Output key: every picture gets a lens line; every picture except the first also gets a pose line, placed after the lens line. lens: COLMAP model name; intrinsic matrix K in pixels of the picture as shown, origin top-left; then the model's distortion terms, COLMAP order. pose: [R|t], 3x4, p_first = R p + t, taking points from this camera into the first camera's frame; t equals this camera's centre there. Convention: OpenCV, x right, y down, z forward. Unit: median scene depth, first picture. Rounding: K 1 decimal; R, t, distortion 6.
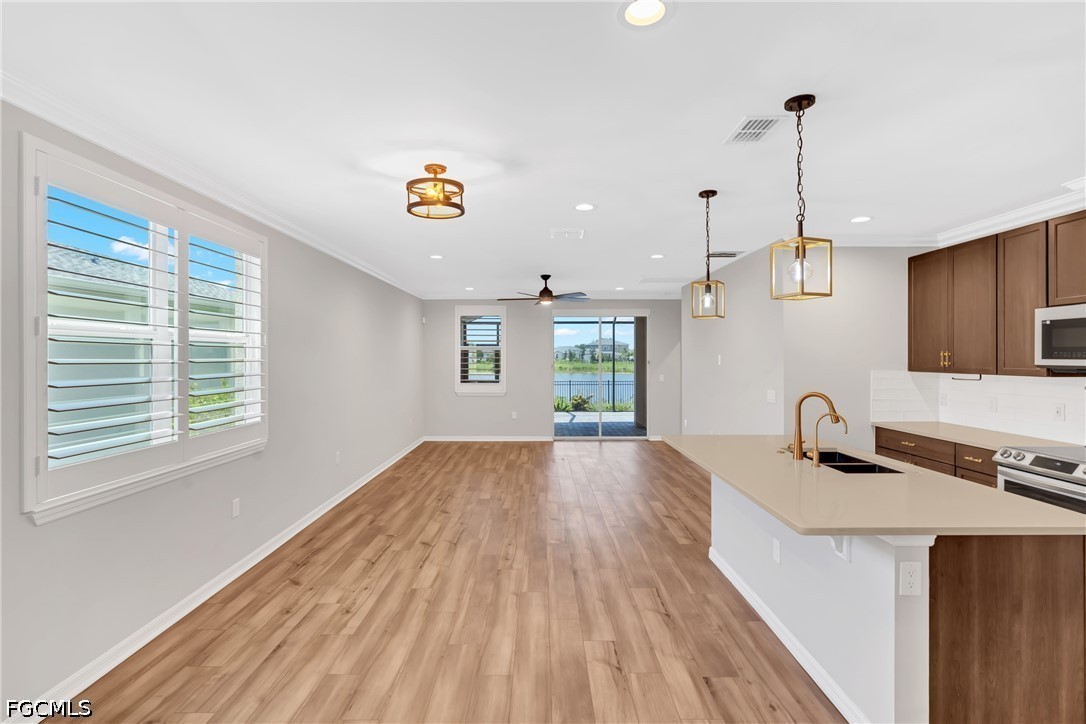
lens RADIAL K [[491.9, 0, 536.7], [0, 491.9, 357.4], [0, 0, 1]] dist [-0.000627, 0.000070]
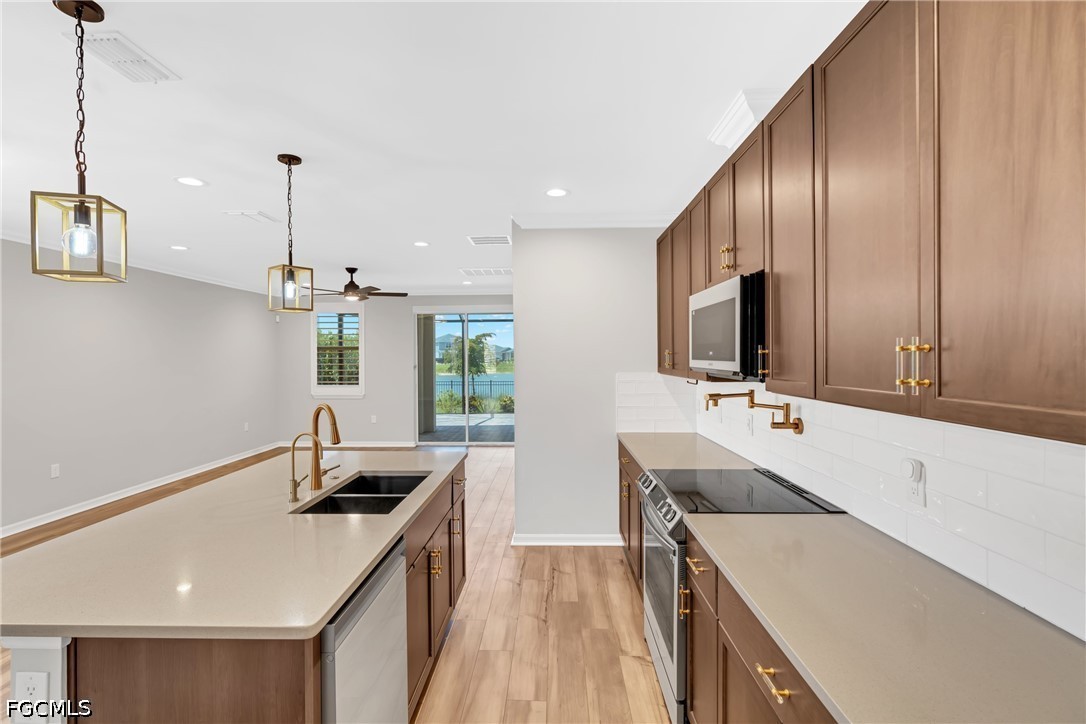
lens RADIAL K [[491.9, 0, 536.7], [0, 491.9, 357.4], [0, 0, 1]] dist [-0.000627, 0.000070]
pose [[0.999402, -0.005488, -0.034148, 0.299825], [0.005589, 0.999980, 0.002849, -0.001314], [0.034132, -0.003038, 0.999413, 0.074082]]
